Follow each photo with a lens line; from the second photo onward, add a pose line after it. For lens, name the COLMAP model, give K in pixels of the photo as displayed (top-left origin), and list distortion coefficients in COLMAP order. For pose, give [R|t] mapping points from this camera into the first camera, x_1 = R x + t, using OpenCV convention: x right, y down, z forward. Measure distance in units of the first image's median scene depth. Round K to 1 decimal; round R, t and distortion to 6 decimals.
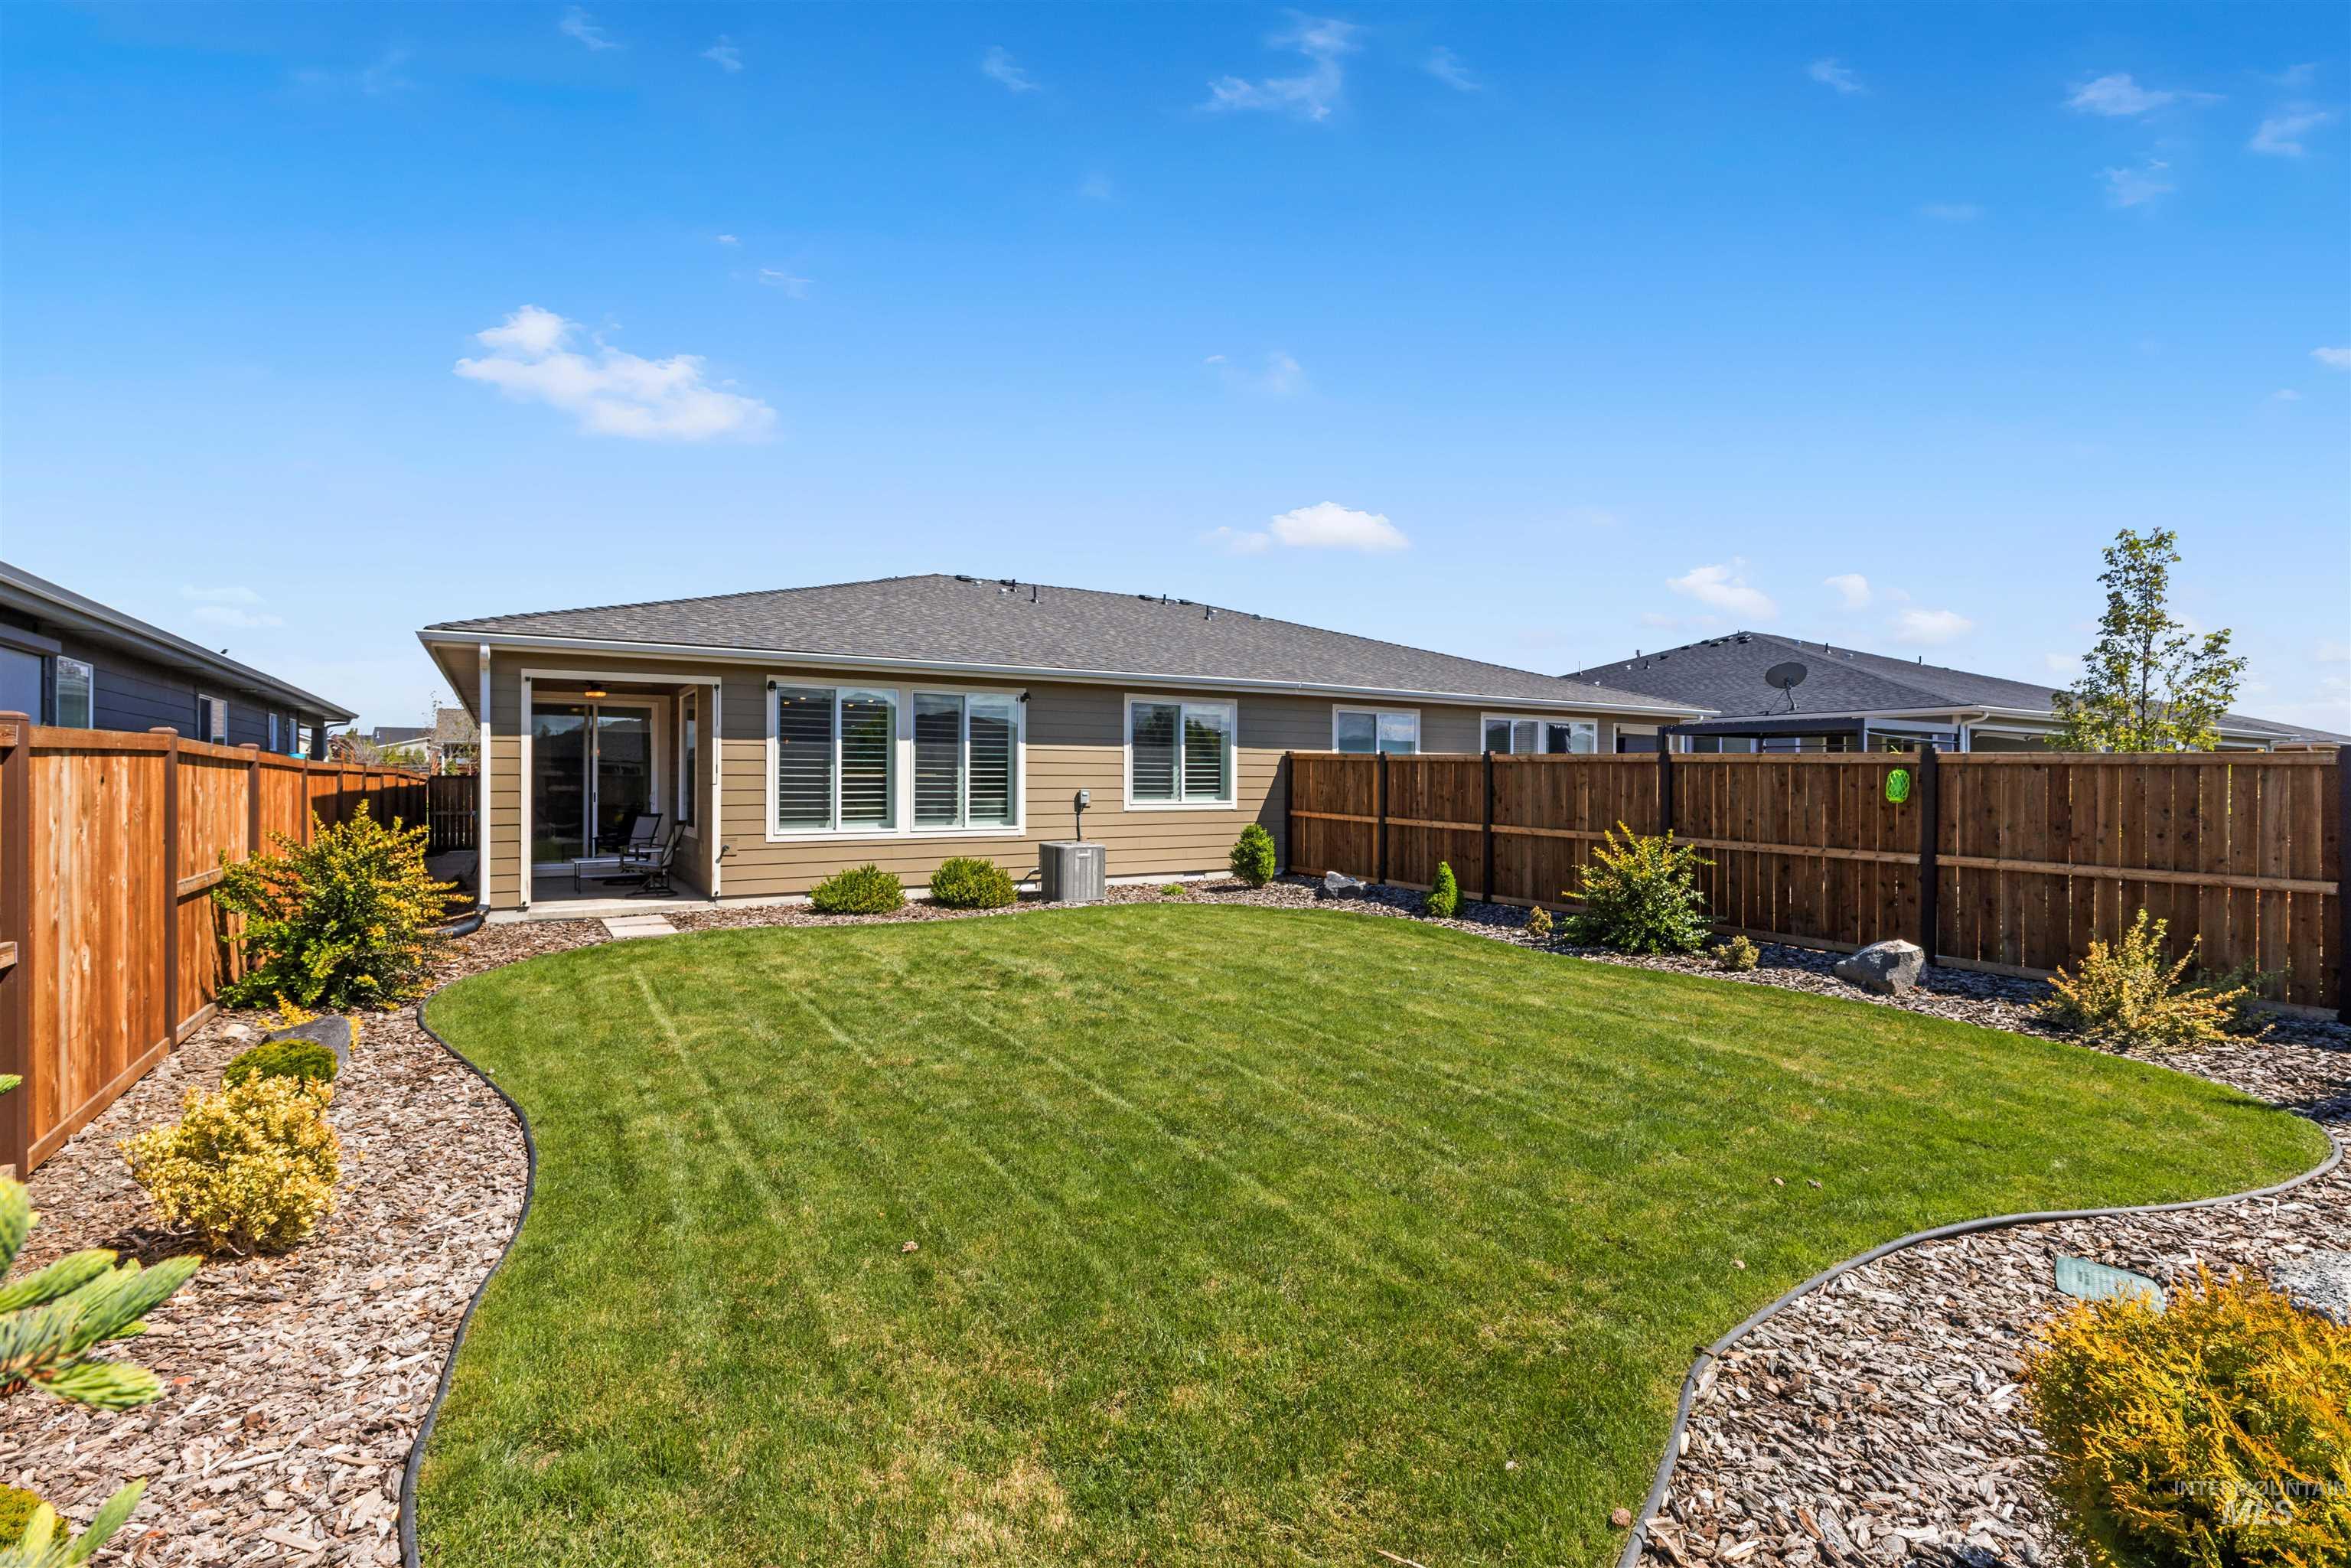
lens RADIAL K [[1070.7, 0, 1176.1], [0, 1070.7, 787.5], [0, 0, 1]] dist [0.001110, 0.000218]
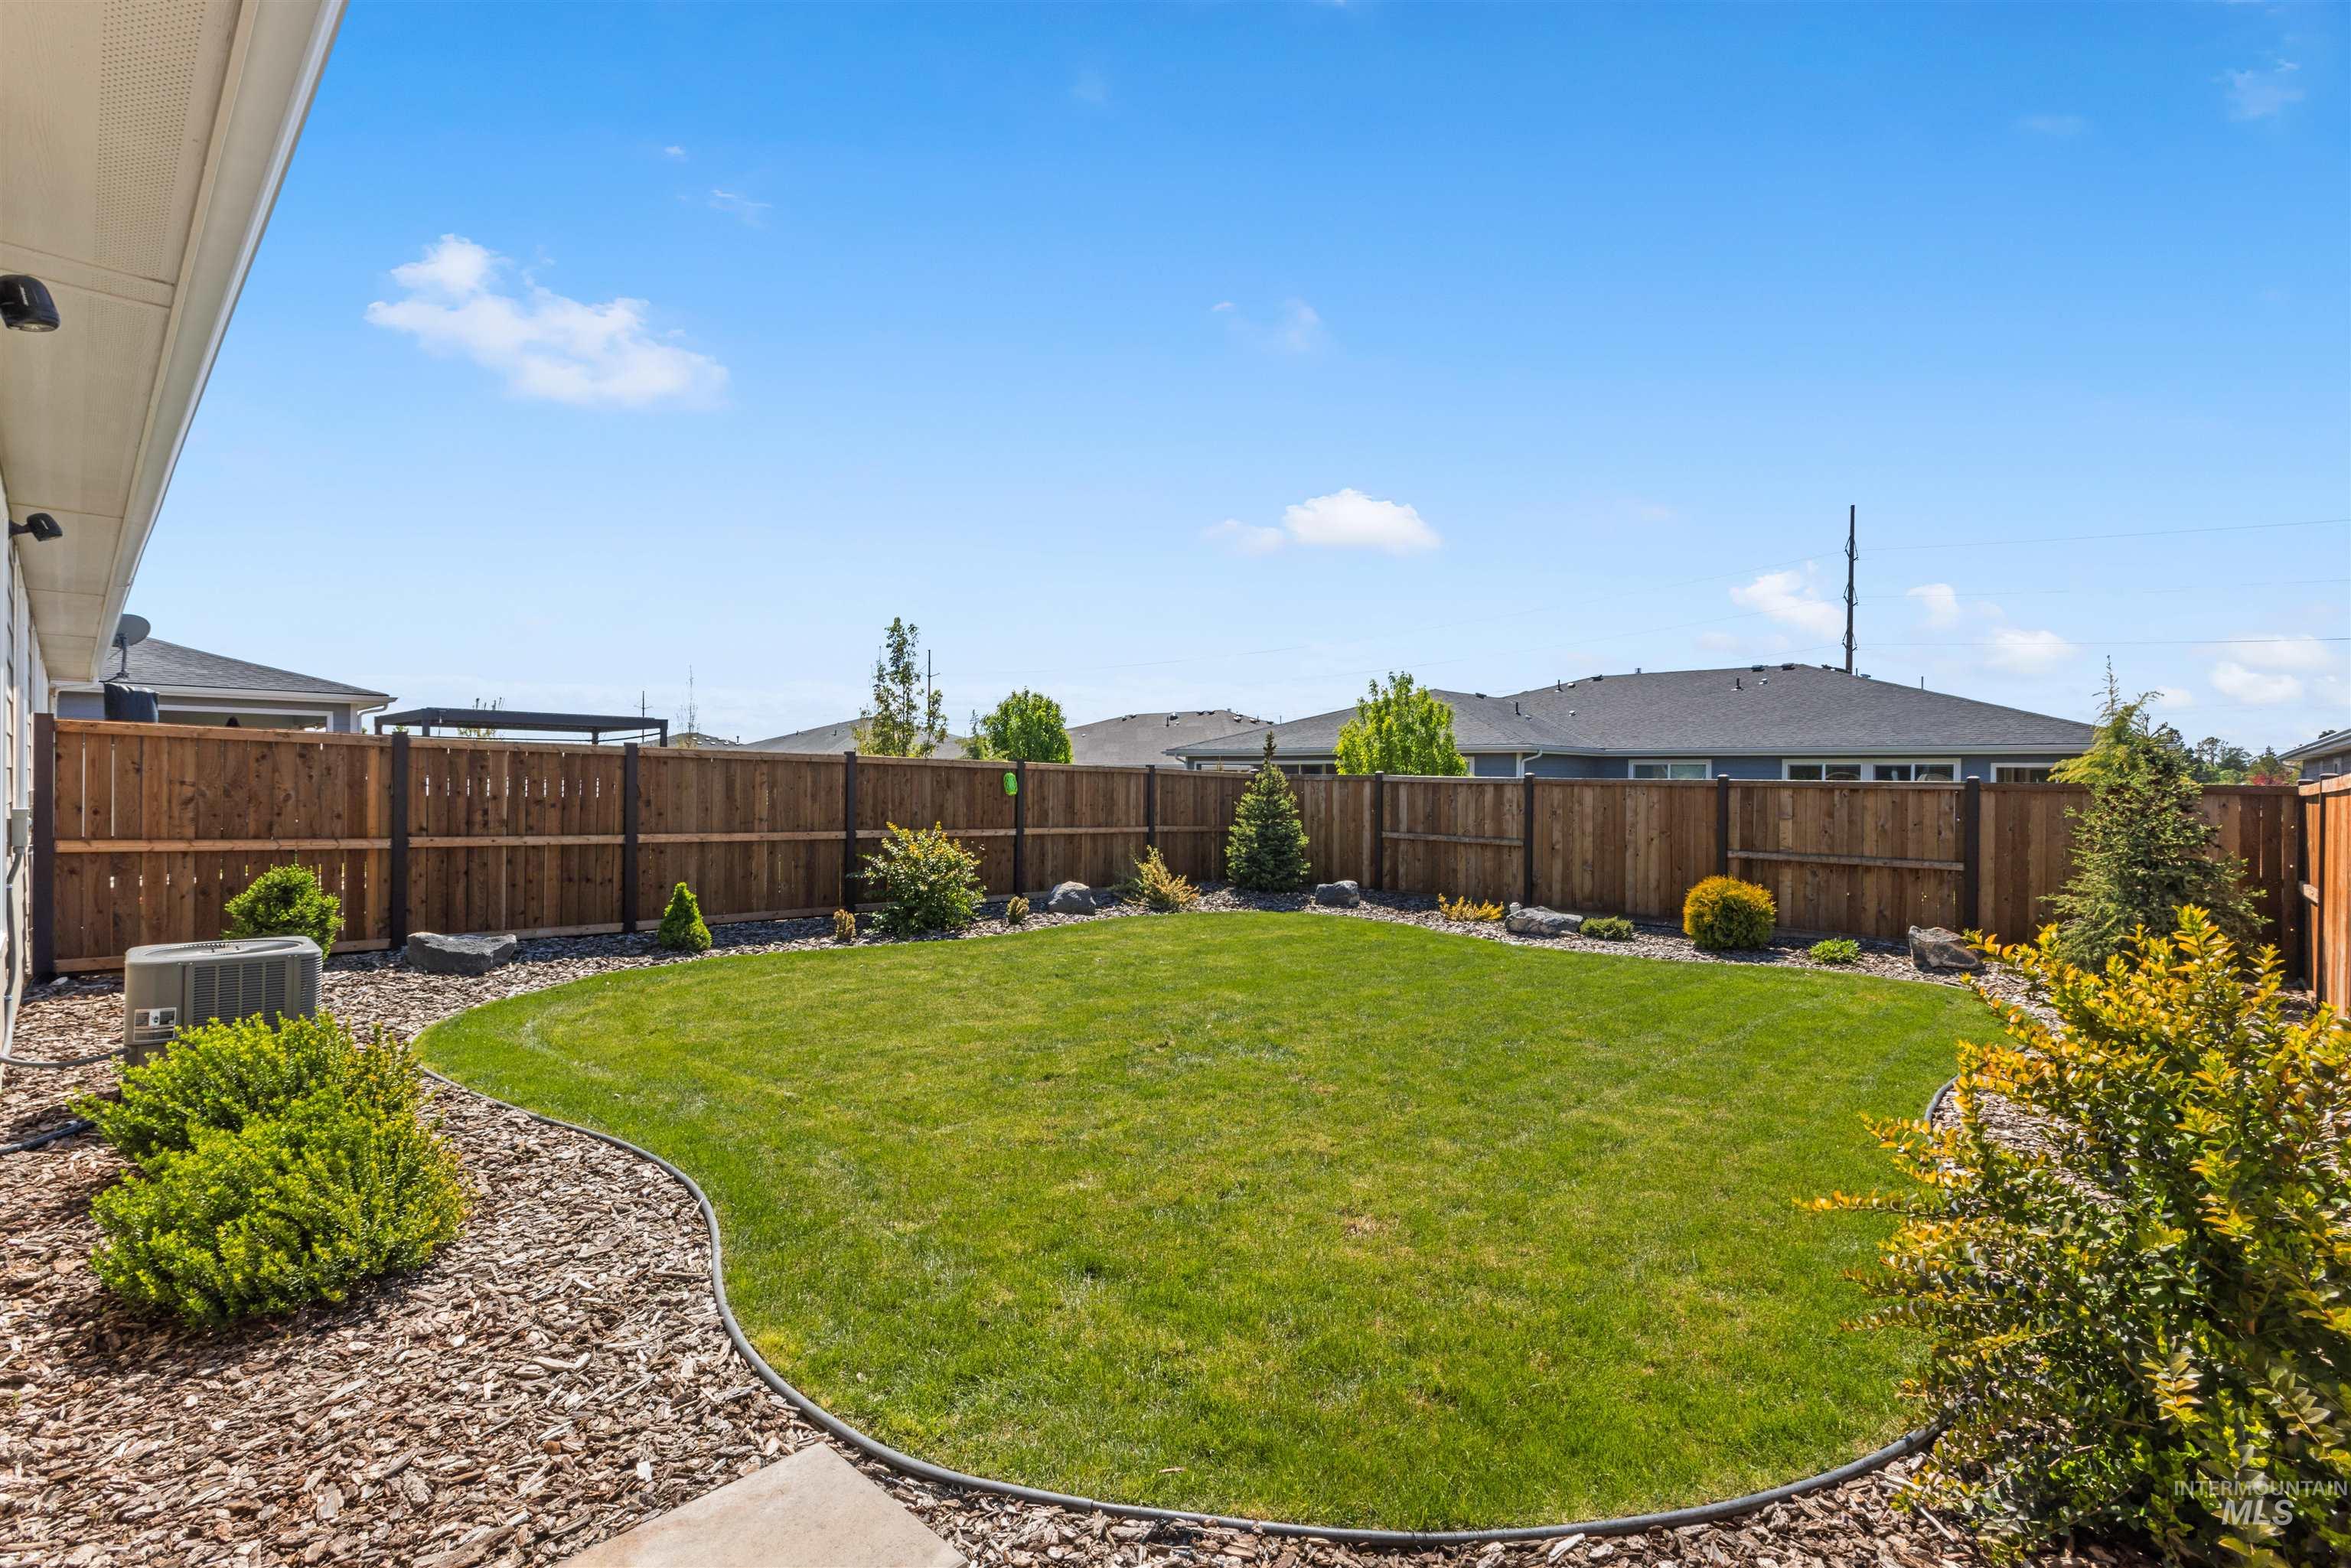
lens RADIAL K [[1070.7, 0, 1175.9], [0, 1070.7, 780.1], [0, 0, 1]] dist [0.001110, 0.000218]
pose [[-0.246337, -0.012965, 0.969098, -0.582411], [-0.007139, 0.999908, 0.011563, -0.018103], [-0.969158, -0.004070, -0.246407, 0.808807]]
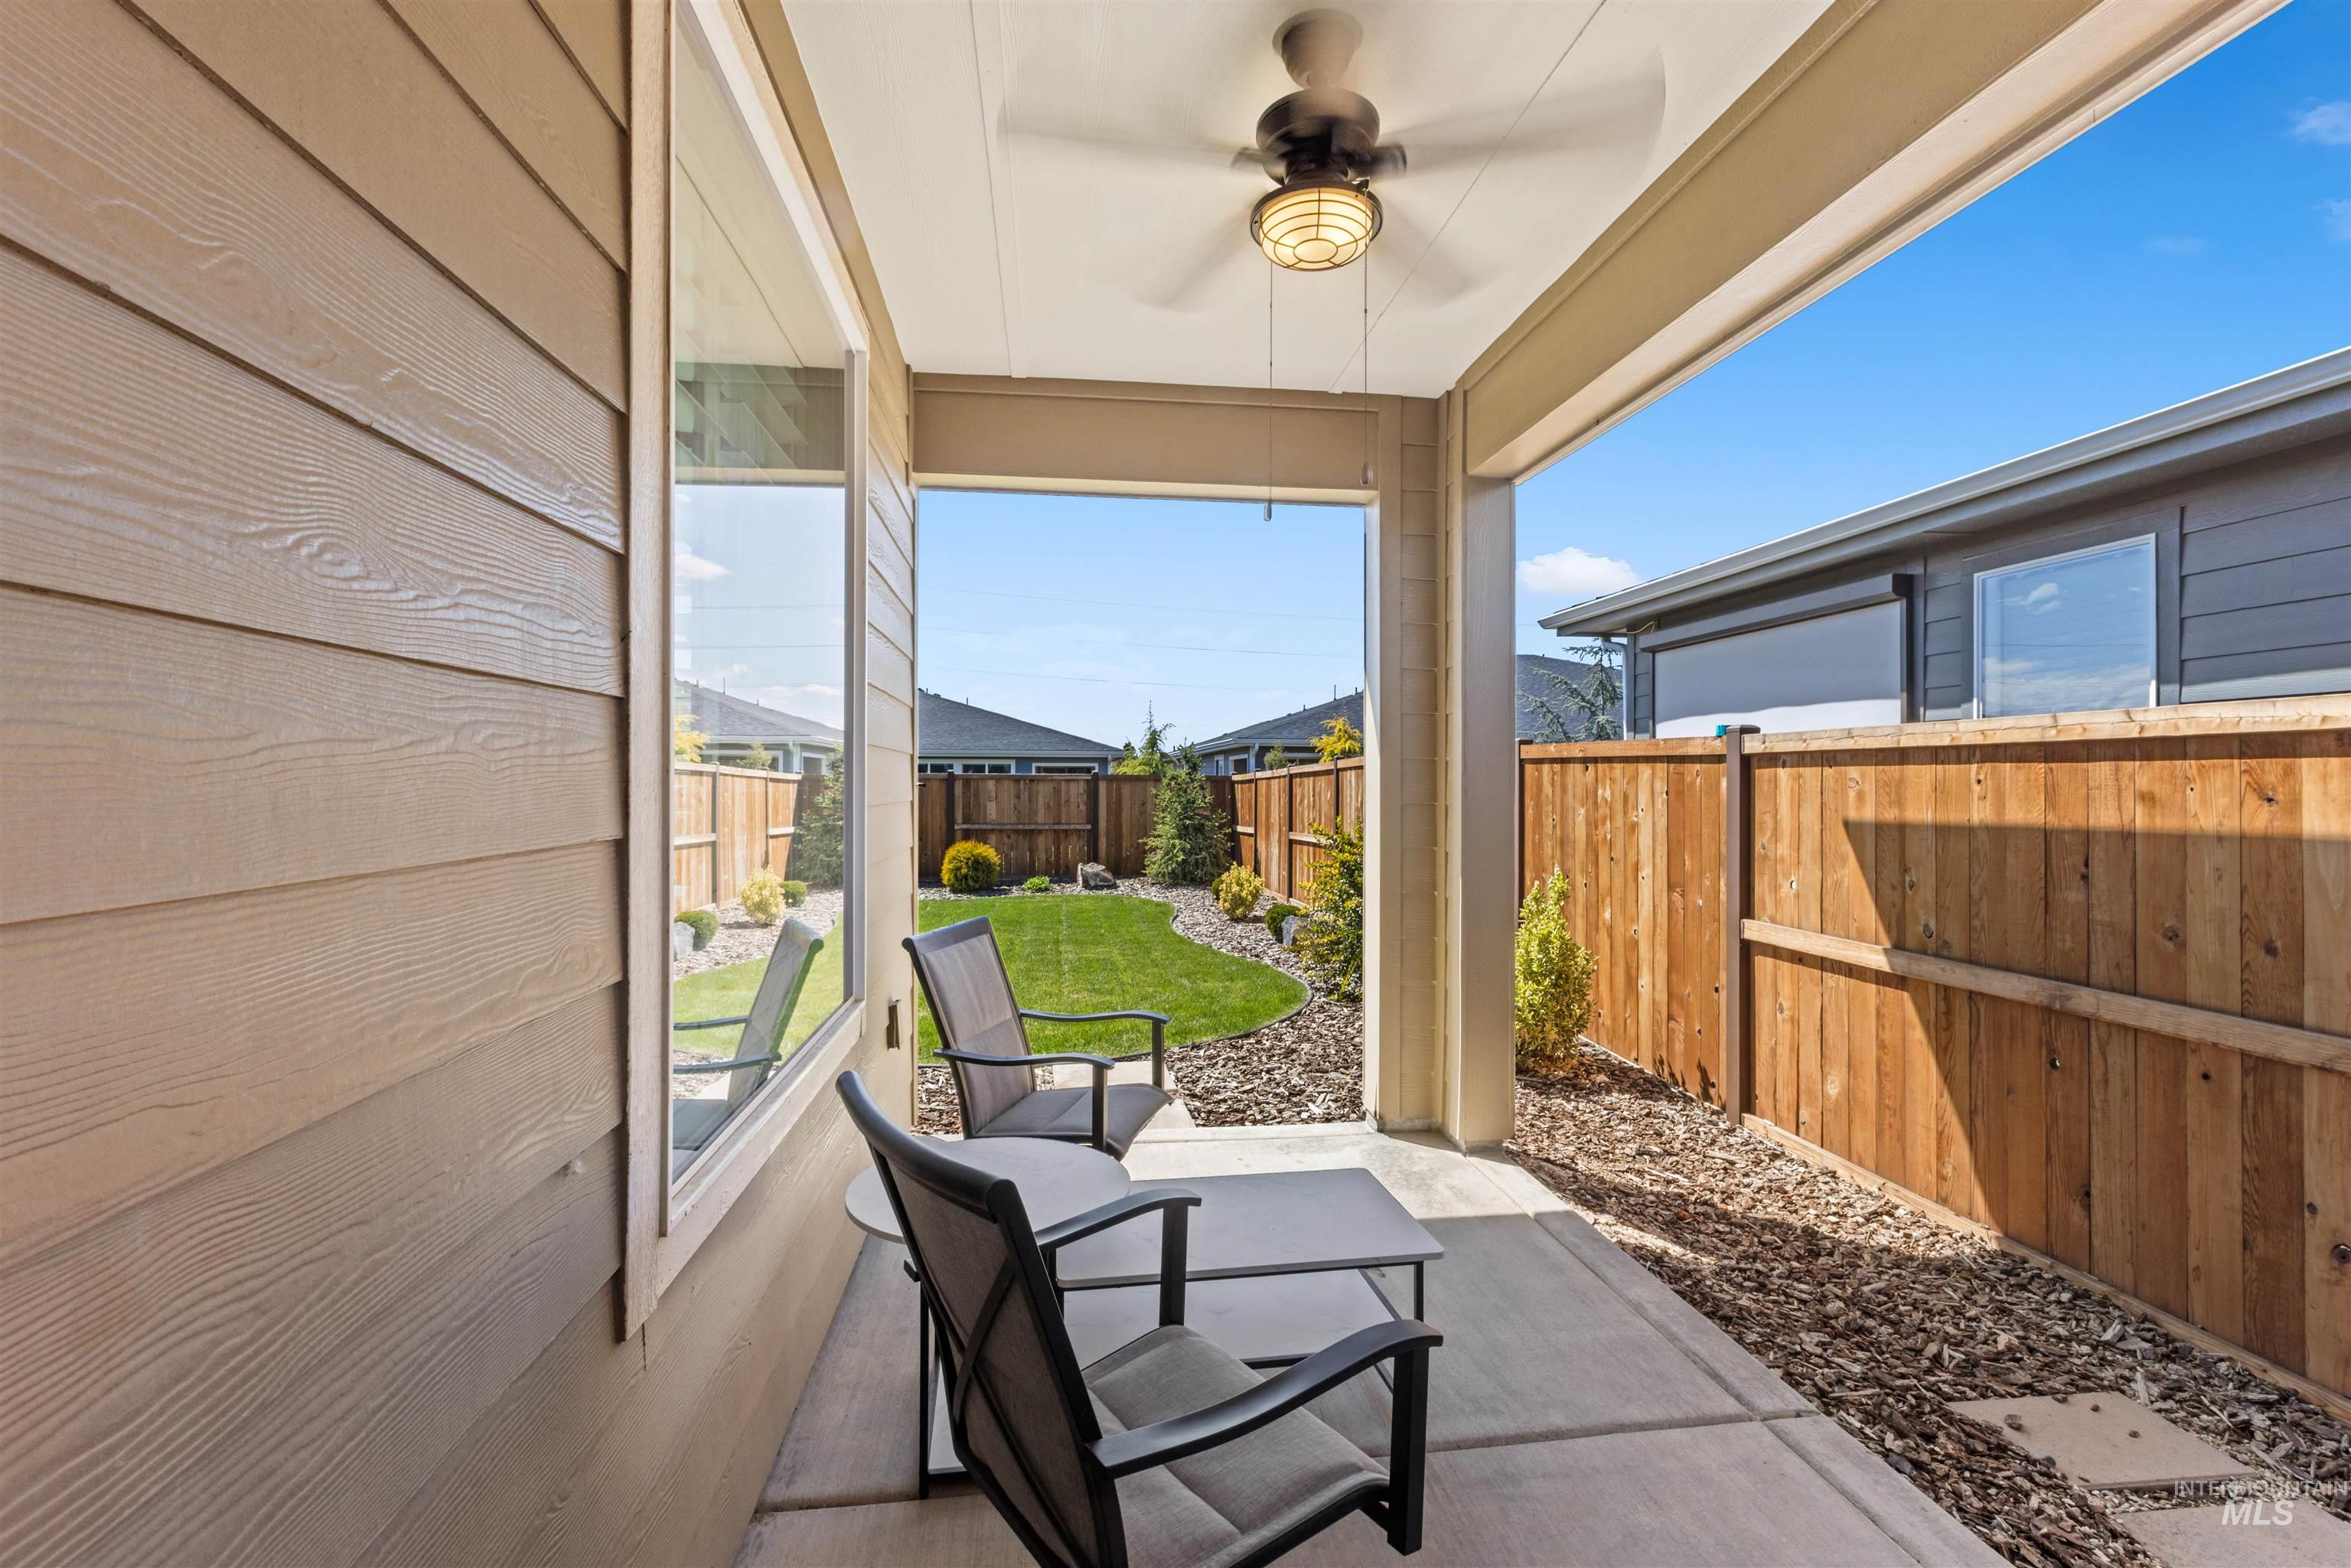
lens RADIAL K [[1070.7, 0, 1179.8], [0, 1070.7, 780.1], [0, 0, 1]] dist [0.001110, 0.000218]
pose [[-0.907036, -0.009789, 0.420939, -0.596953], [-0.008021, 0.999950, 0.005969, -0.013800], [-0.420977, 0.002038, -0.907069, 1.151995]]
